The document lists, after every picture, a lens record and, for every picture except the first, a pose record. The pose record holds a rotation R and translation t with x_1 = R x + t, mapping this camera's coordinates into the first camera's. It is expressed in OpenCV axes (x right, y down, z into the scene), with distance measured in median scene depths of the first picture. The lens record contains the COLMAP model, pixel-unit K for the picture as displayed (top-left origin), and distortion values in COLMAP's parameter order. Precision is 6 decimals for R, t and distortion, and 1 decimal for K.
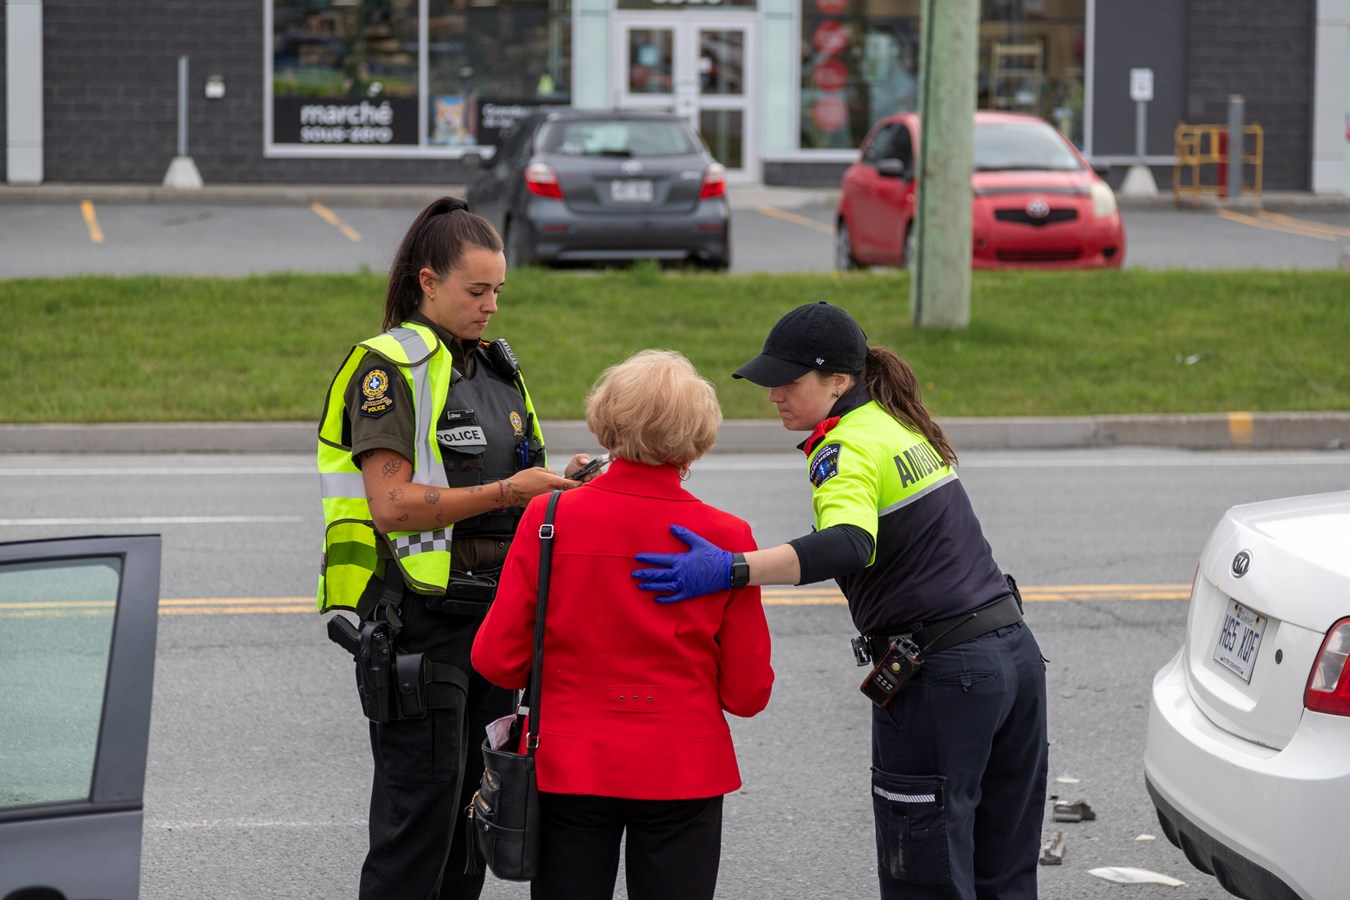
lens RADIAL K [[3892.4, 0, 675.0], [0, 3892.4, 450.0], [0, 0, 1]] dist [0.010529, -0.639726]
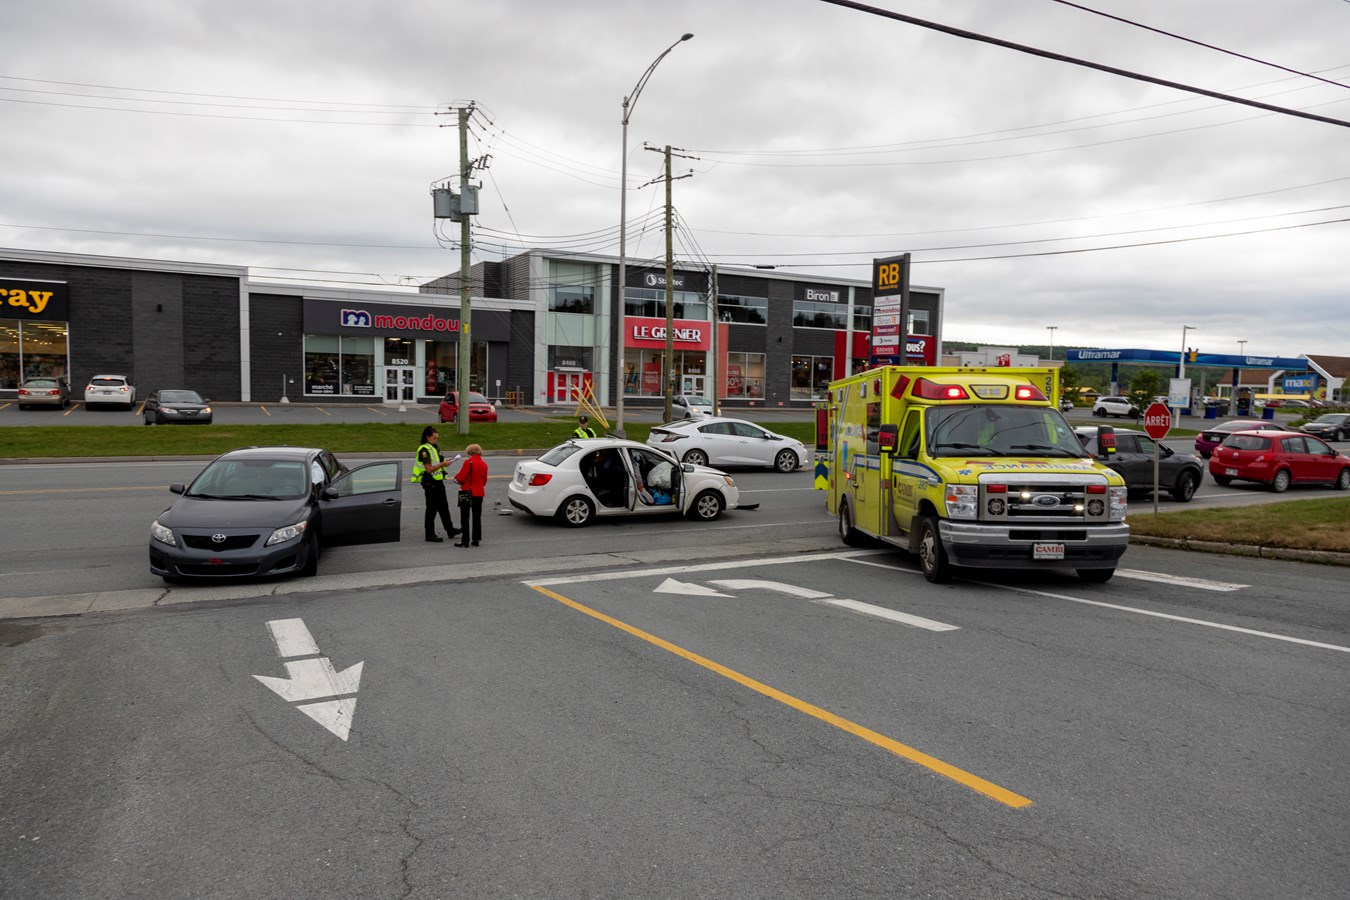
lens RADIAL K [[904.9, 0, 675.0], [0, 904.9, 450.0], [0, 0, 1]] dist [0.005135, 0.006258]
pose [[0.950864, -0.010556, 0.309429, -0.021690], [0.013989, 0.999863, -0.008878, 0.003029], [-0.309292, 0.012771, 0.950881, -0.146134]]
